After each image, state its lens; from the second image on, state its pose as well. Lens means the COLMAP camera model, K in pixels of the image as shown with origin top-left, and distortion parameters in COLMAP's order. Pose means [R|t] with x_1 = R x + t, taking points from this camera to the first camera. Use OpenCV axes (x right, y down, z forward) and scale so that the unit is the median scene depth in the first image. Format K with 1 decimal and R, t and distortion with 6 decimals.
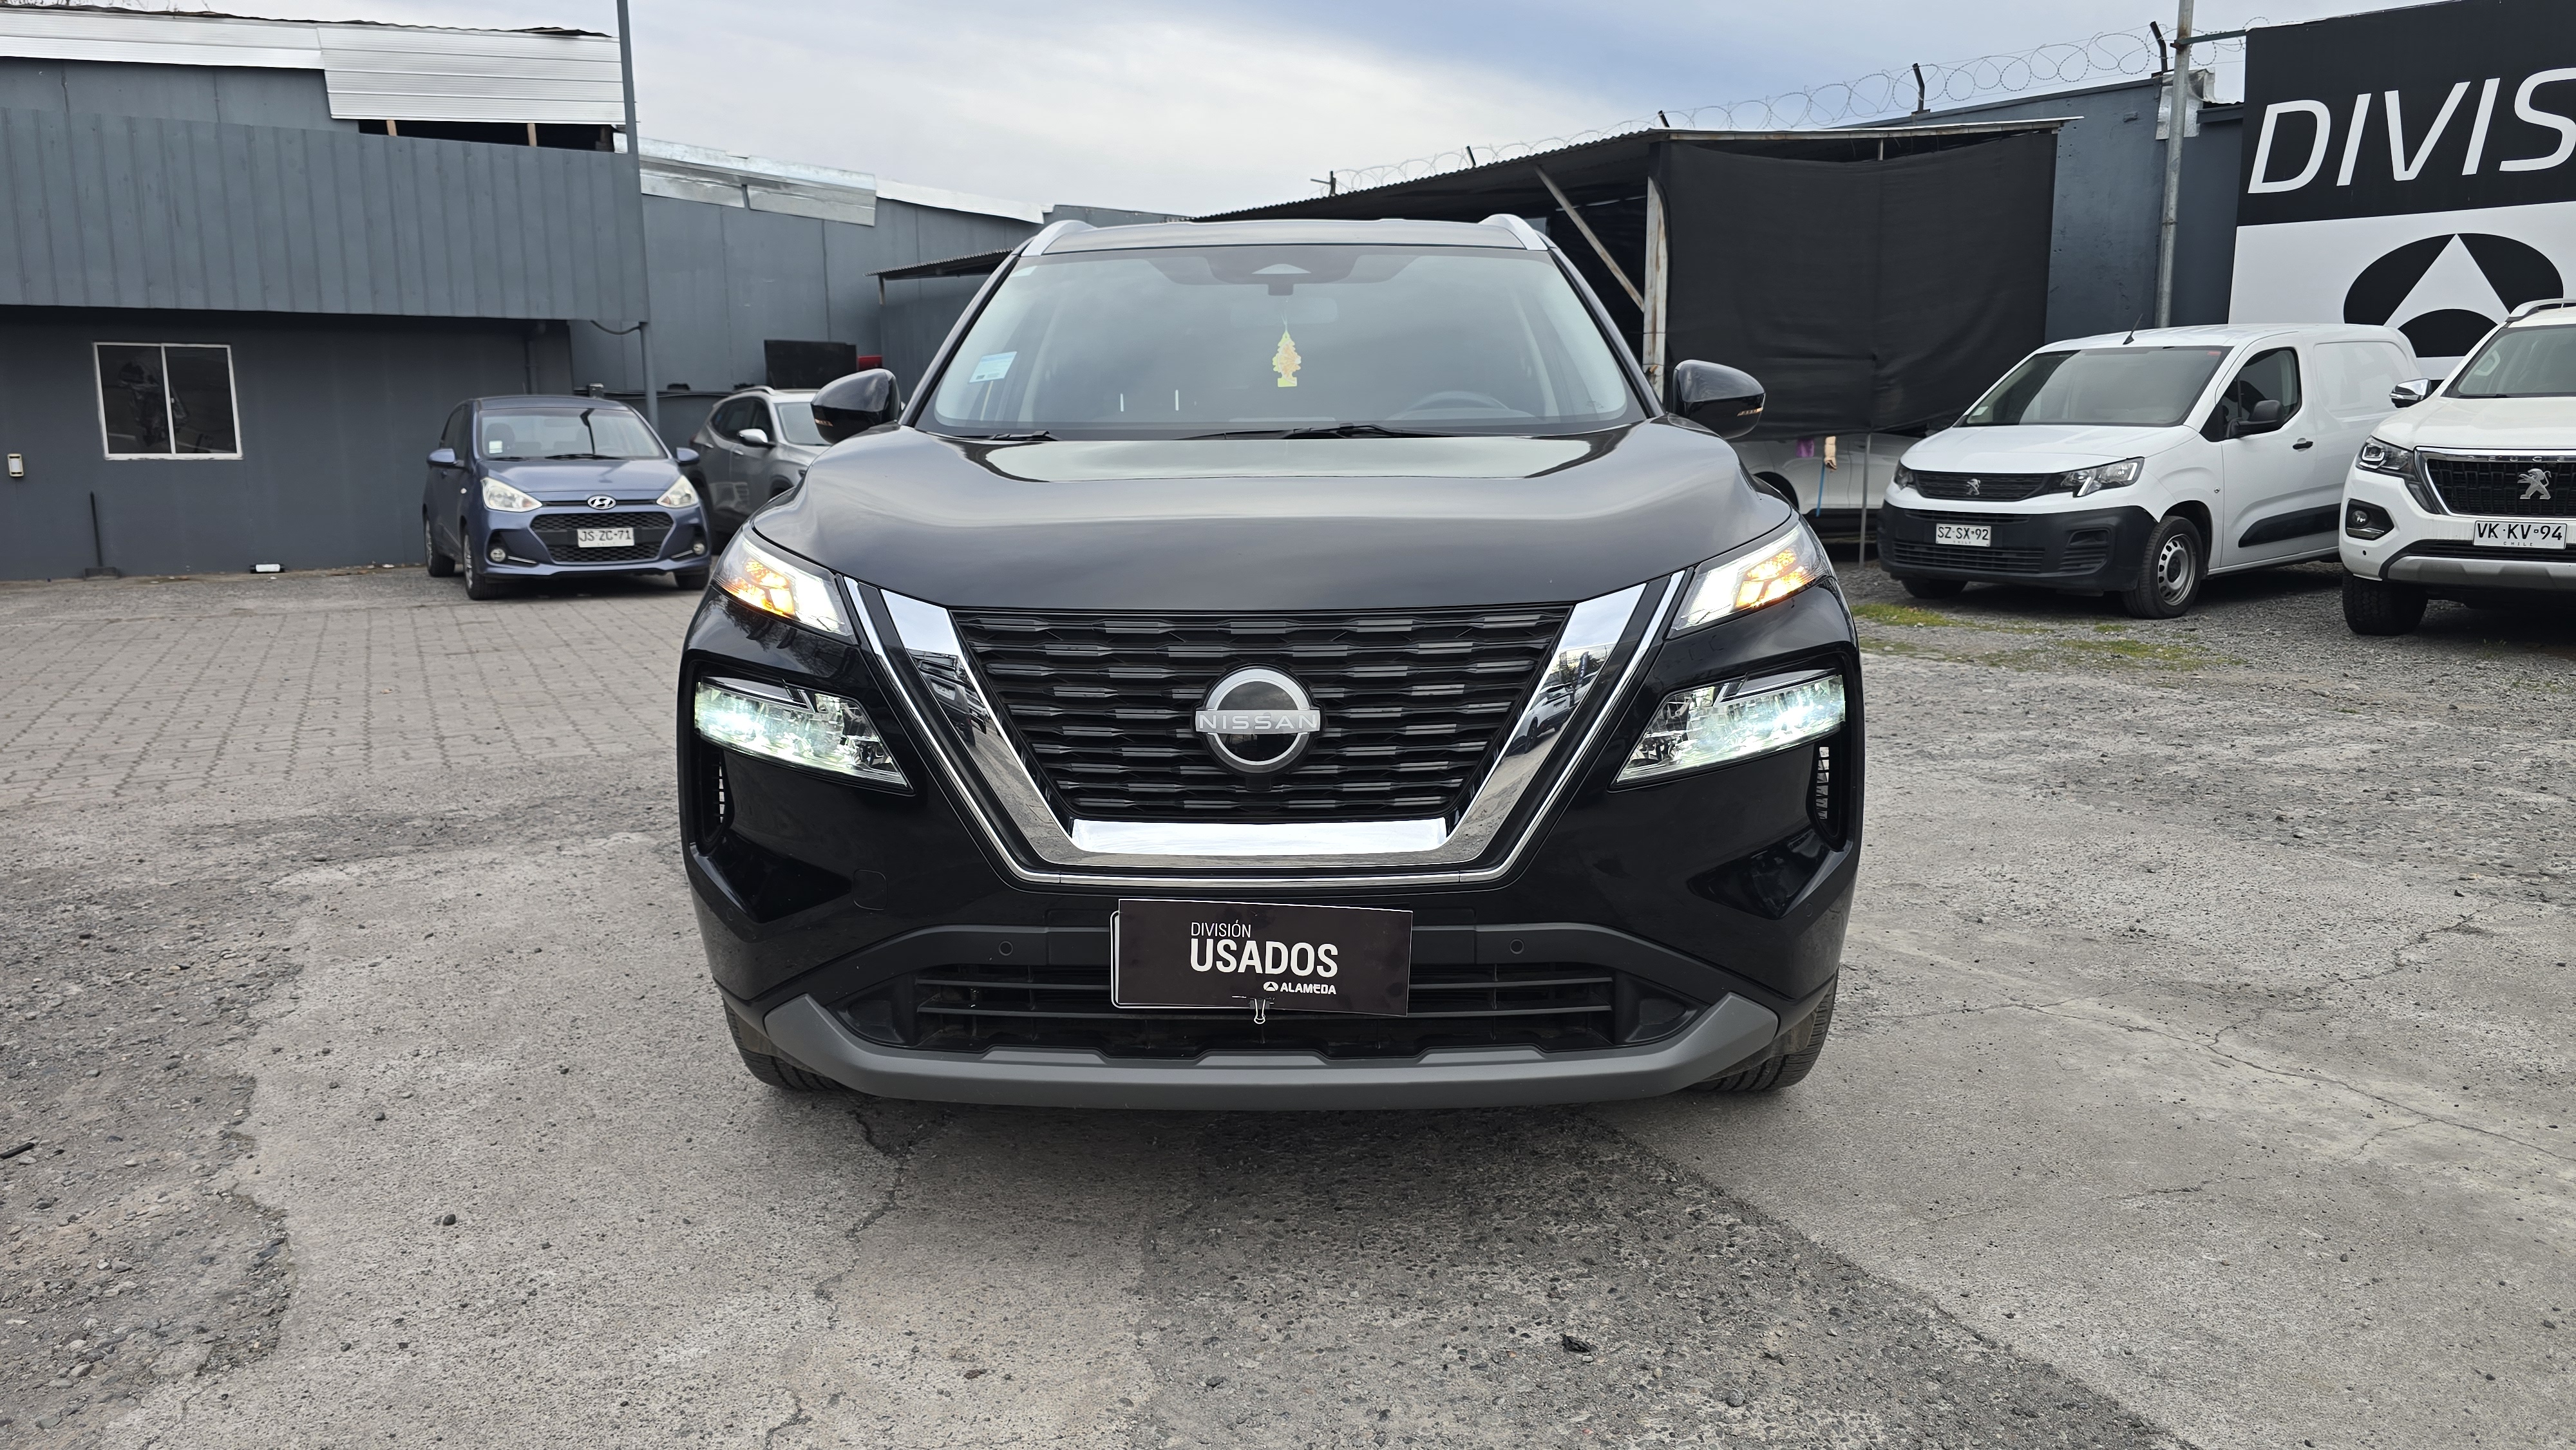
lens RADIAL K [[1718.3, 0, 1267.1], [0, 1718.3, 730.1], [0, 0, 1]] dist [0.055209, -0.044582]
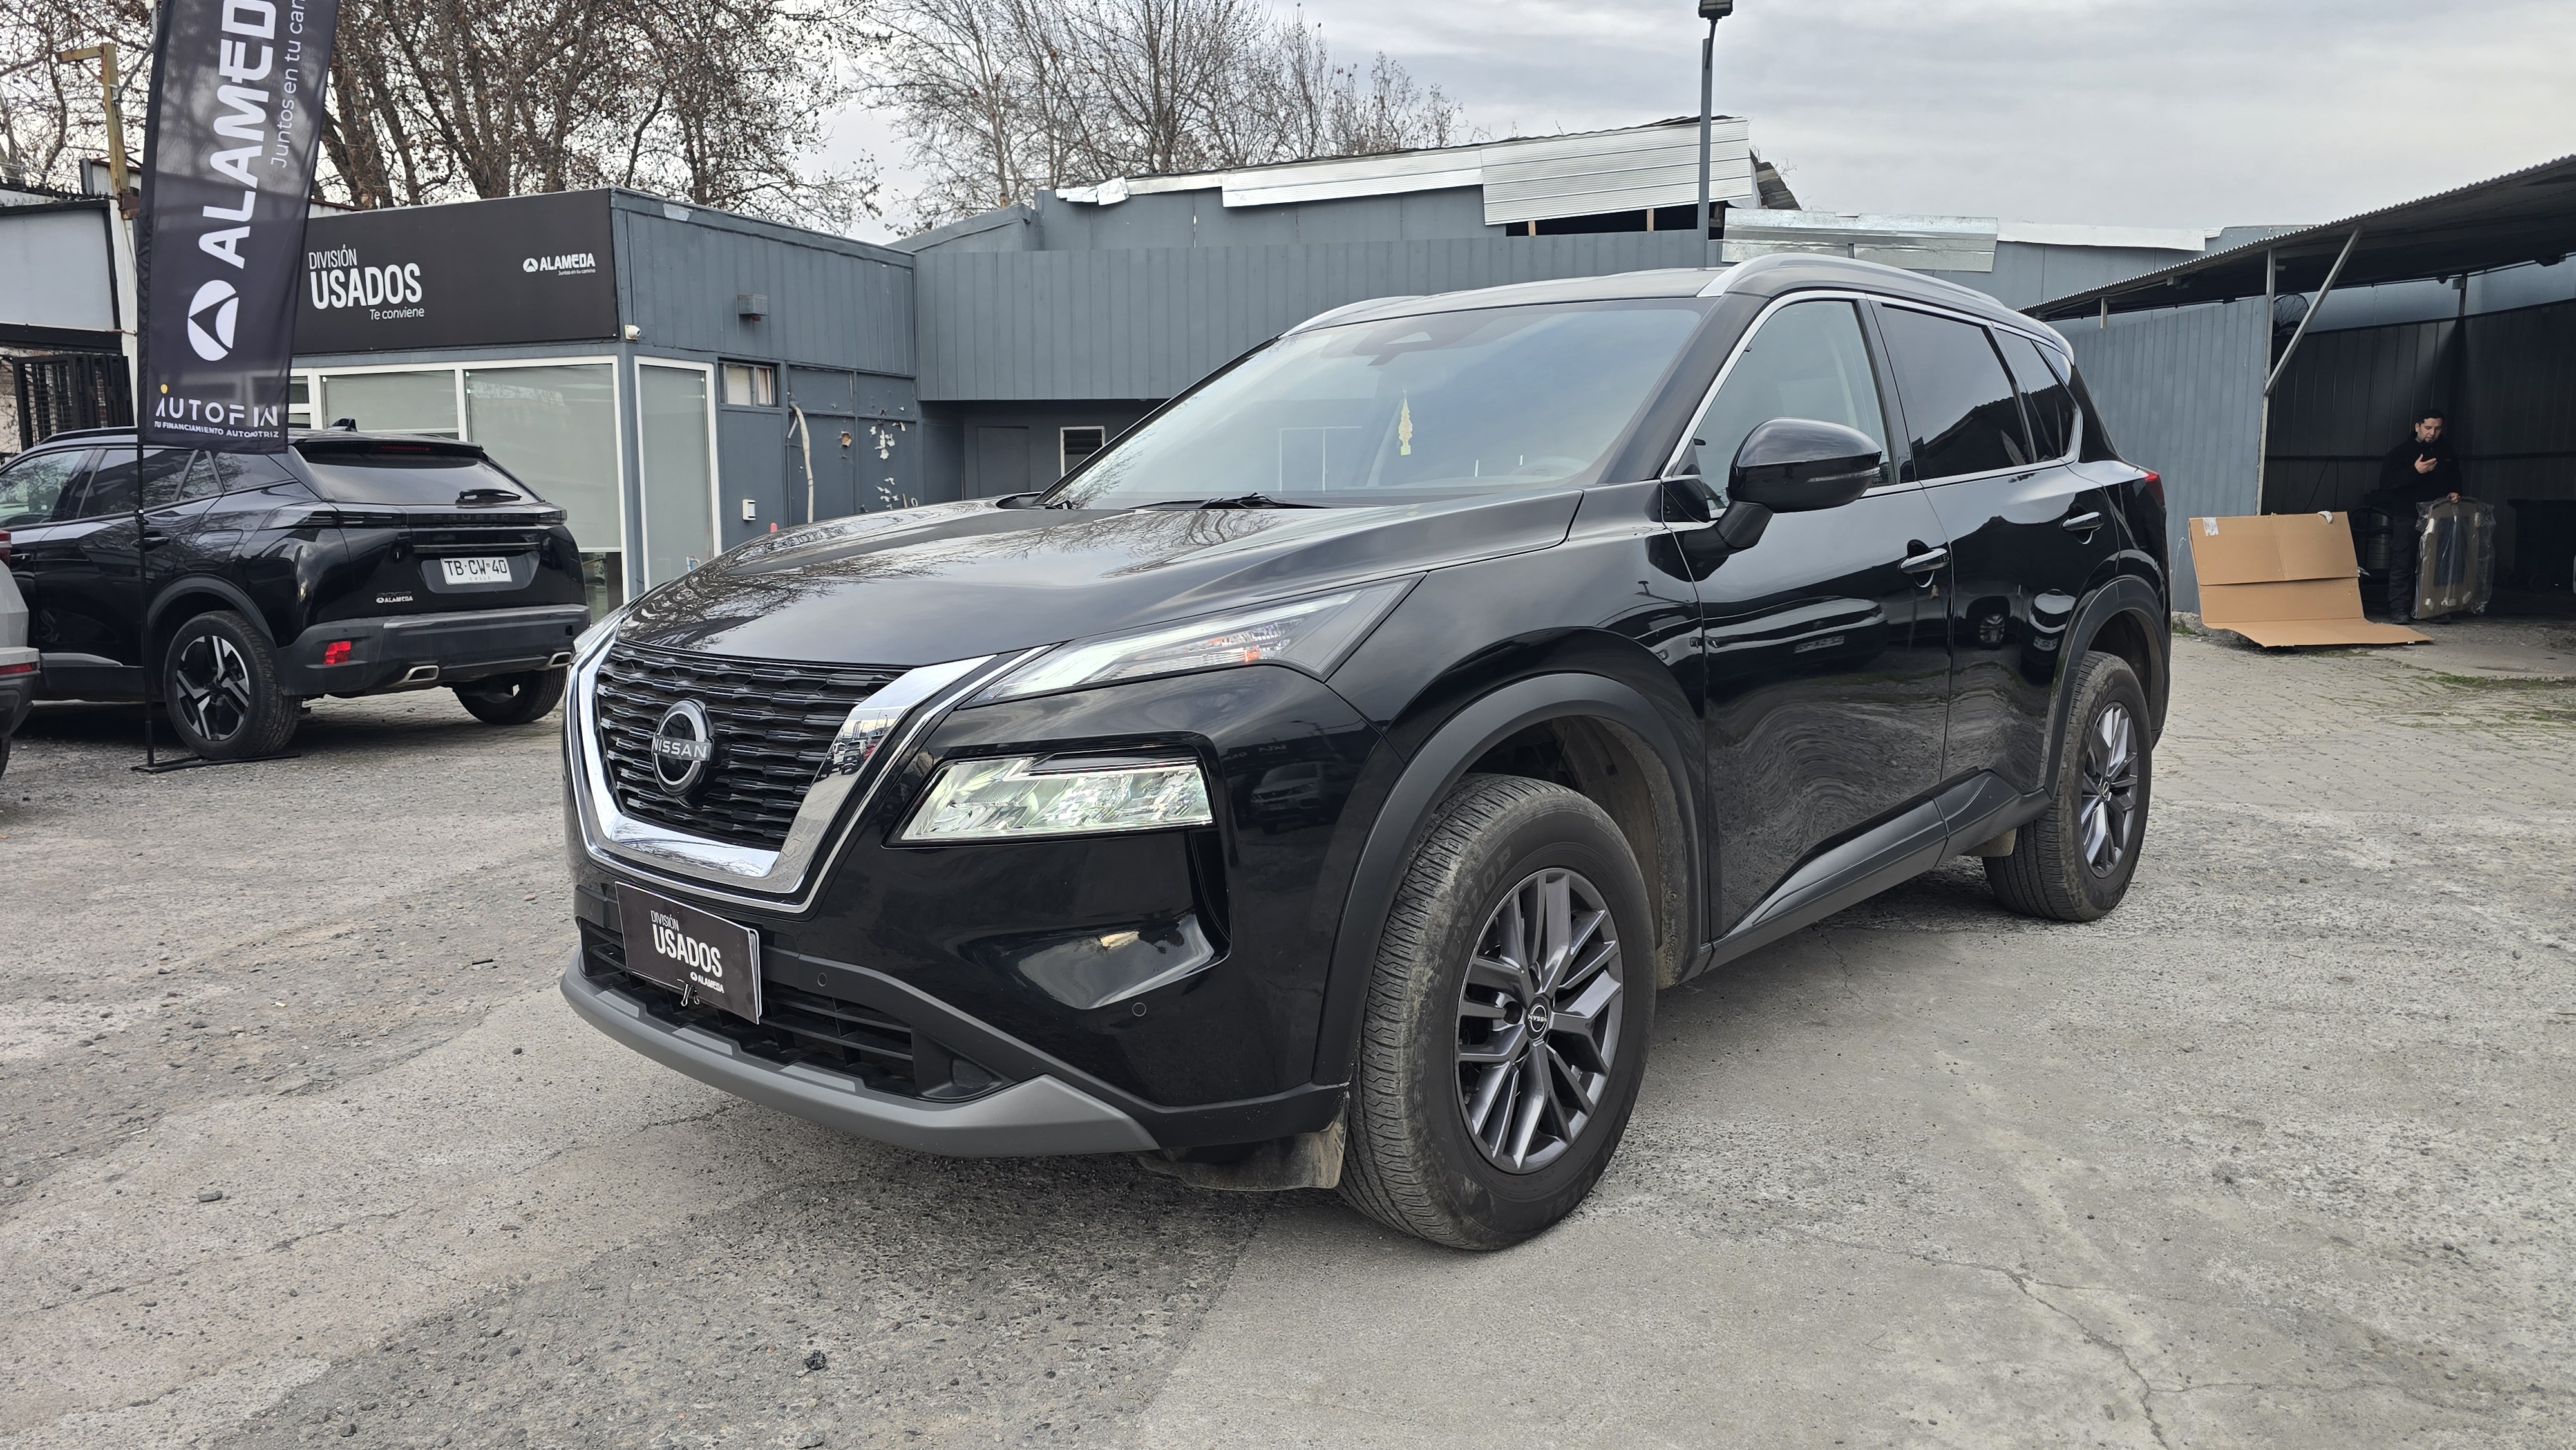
lens RADIAL K [[1718.3, 0, 1267.1], [0, 1718.3, 730.1], [0, 0, 1]] dist [0.055209, -0.044582]
pose [[0.759740, 0.090377, -0.643916, 0.657086], [-0.110417, 0.993843, 0.009214, -0.044749], [0.640784, 0.064099, 0.765041, 0.213238]]
